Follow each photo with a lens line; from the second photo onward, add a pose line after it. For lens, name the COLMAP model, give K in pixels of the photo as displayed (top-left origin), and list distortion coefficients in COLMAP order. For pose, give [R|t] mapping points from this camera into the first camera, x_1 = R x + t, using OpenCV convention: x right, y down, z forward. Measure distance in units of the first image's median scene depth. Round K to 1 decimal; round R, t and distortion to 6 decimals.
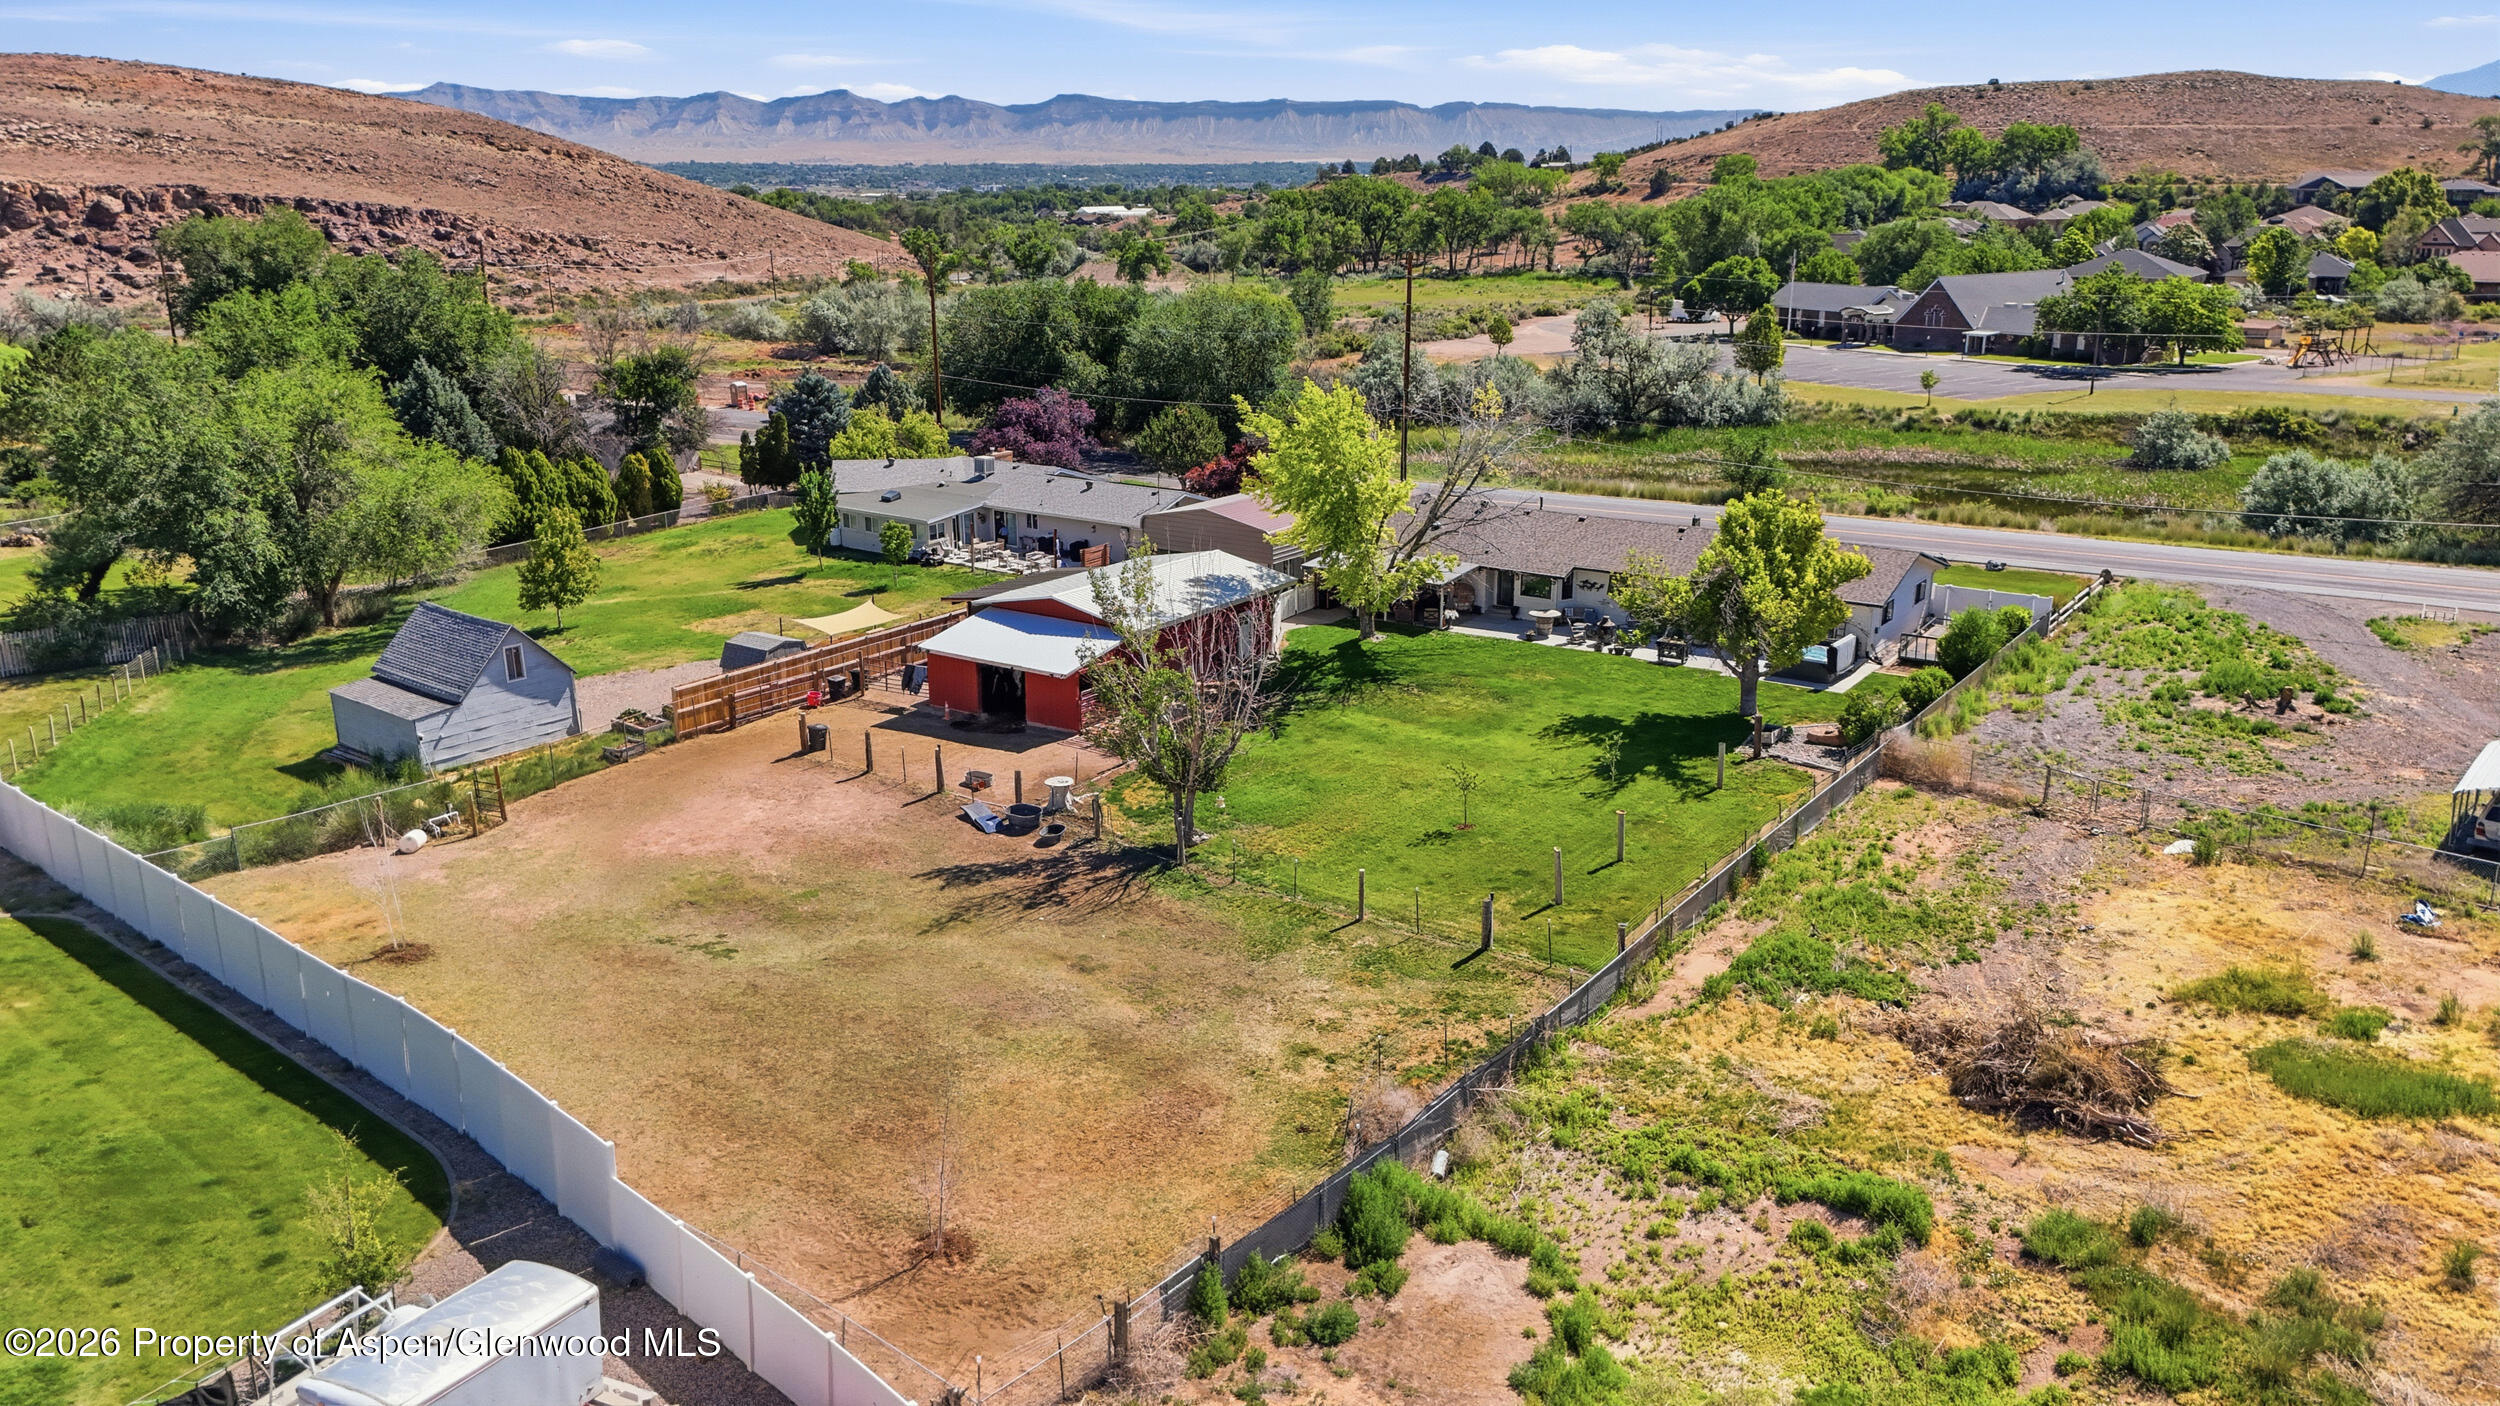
lens RADIAL K [[1764.8, 0, 1250.0], [0, 1764.8, 703.0], [0, 0, 1]] dist [0.044196, -0.002664]
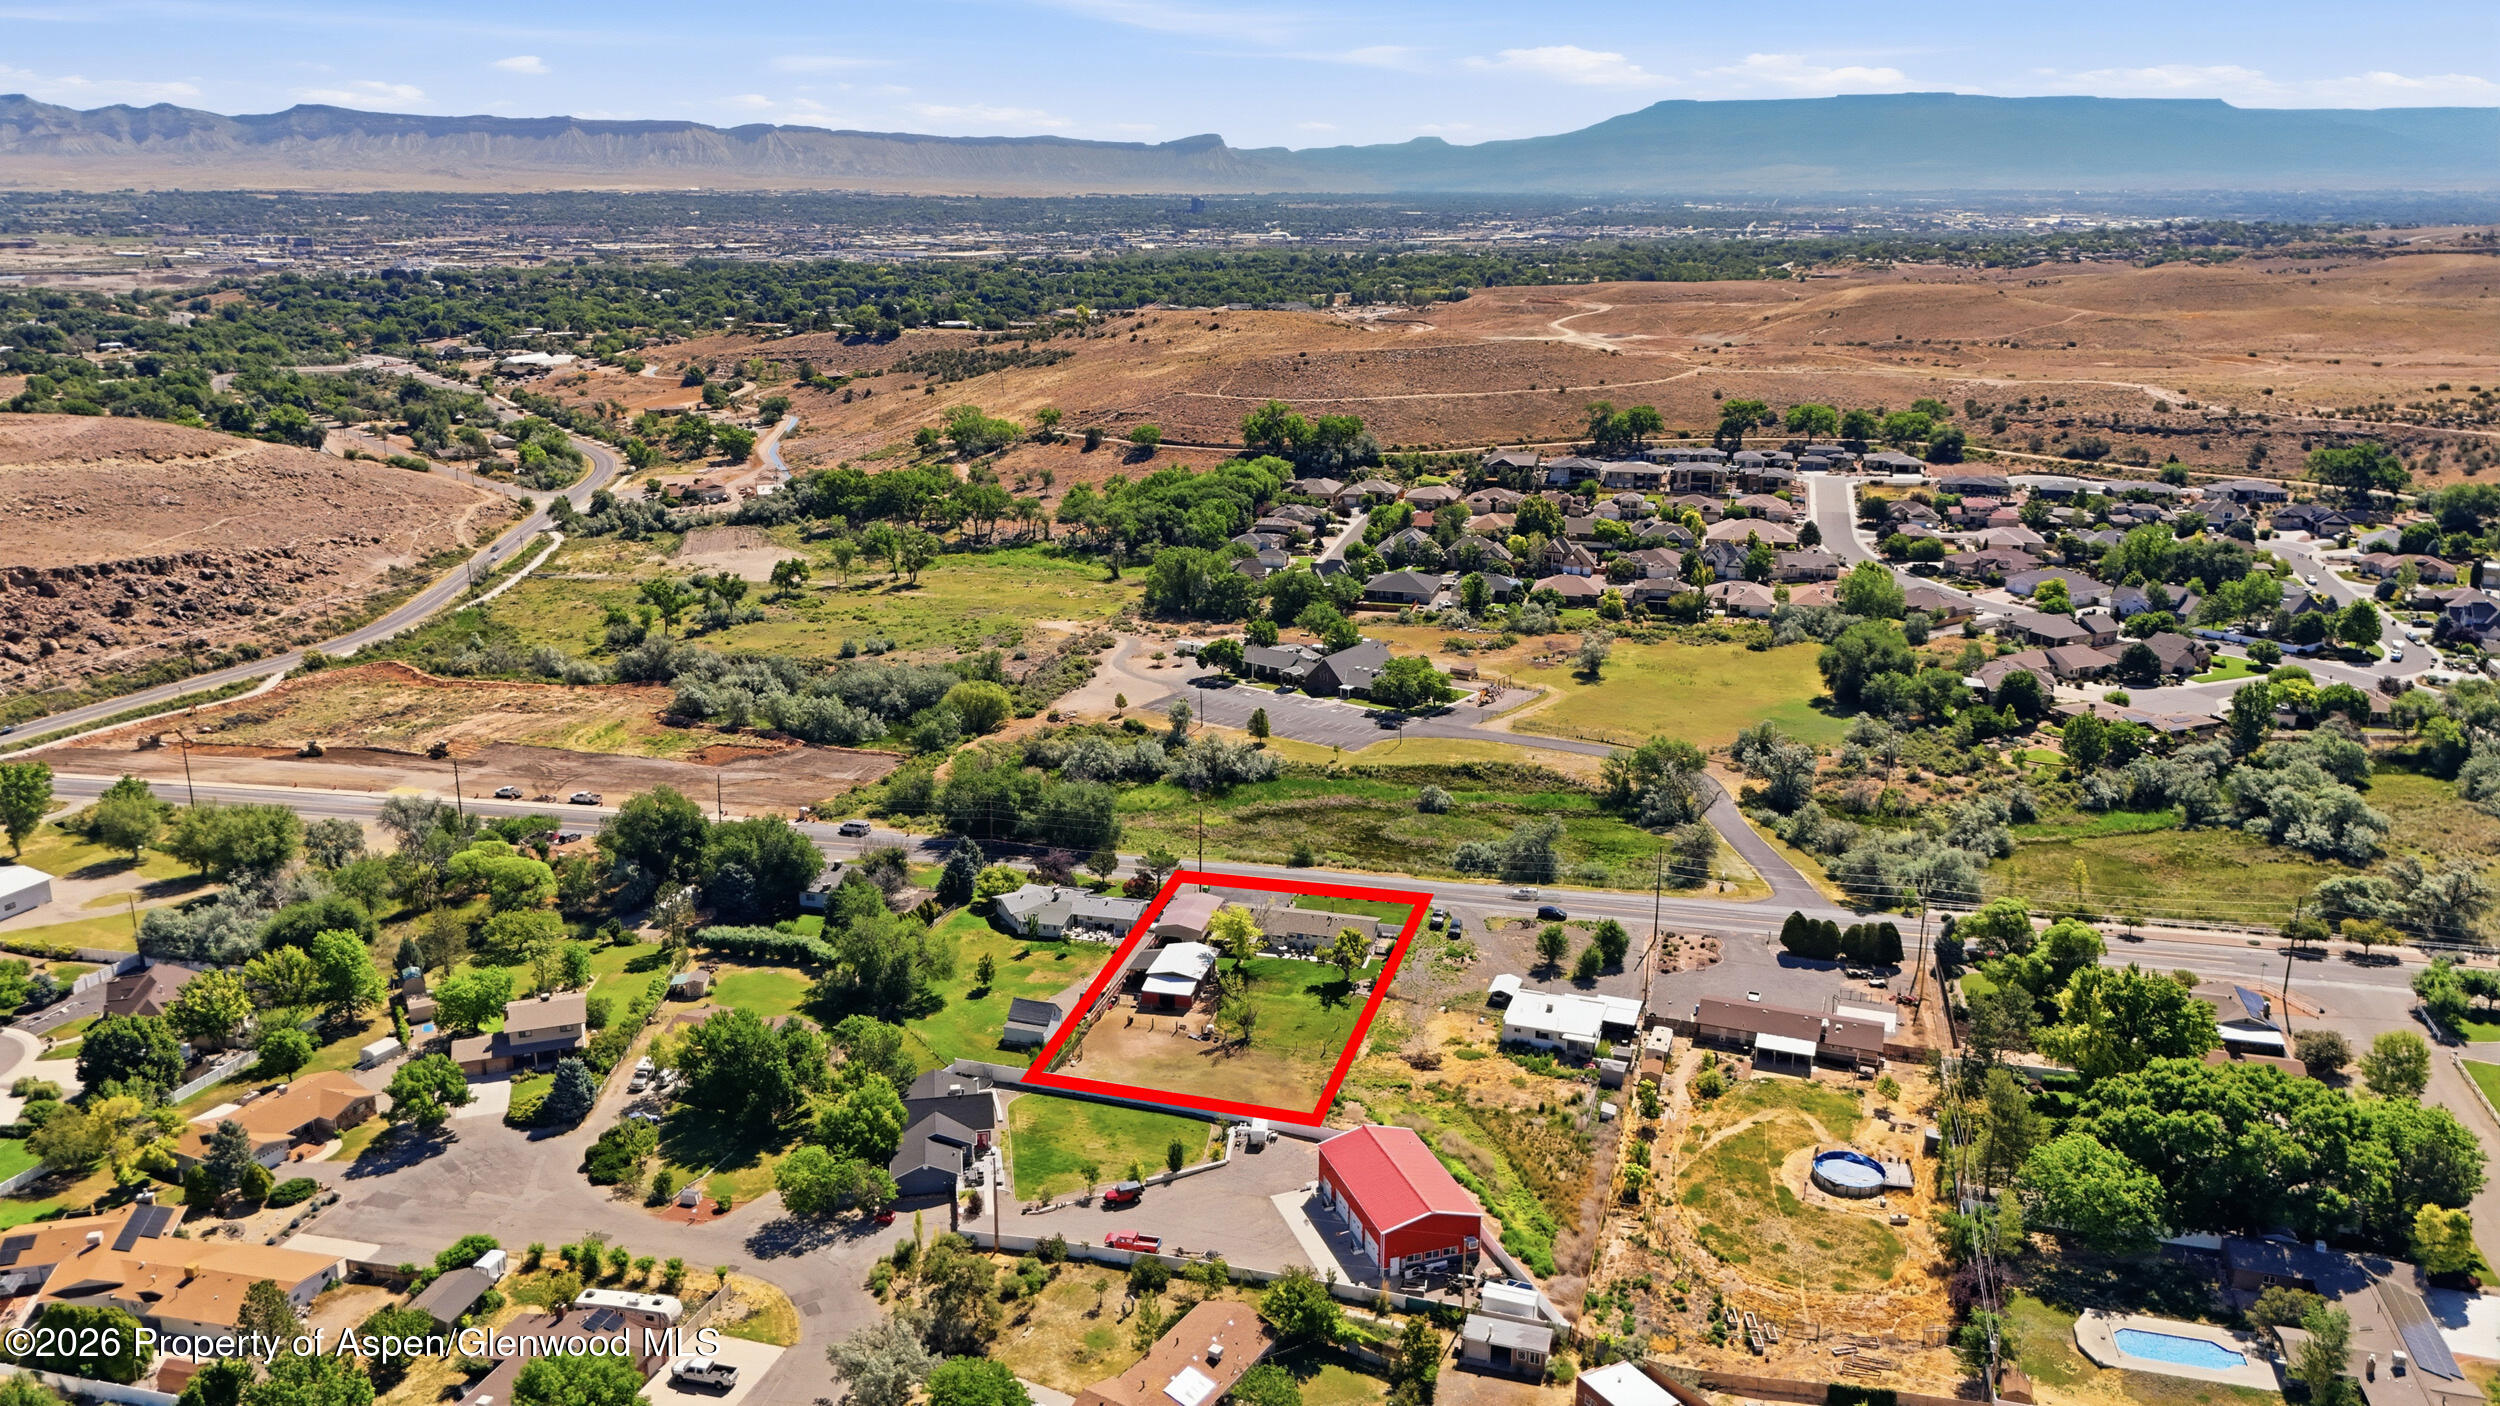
lens RADIAL K [[1764.8, 0, 1250.0], [0, 1764.8, 703.0], [0, 0, 1]] dist [0.044196, -0.002664]
pose [[0.932386, -0.083677, 0.351646, -1.547989], [0.088419, 0.996080, 0.002584, -0.783641], [-0.350484, 0.028683, 0.936129, -3.255904]]
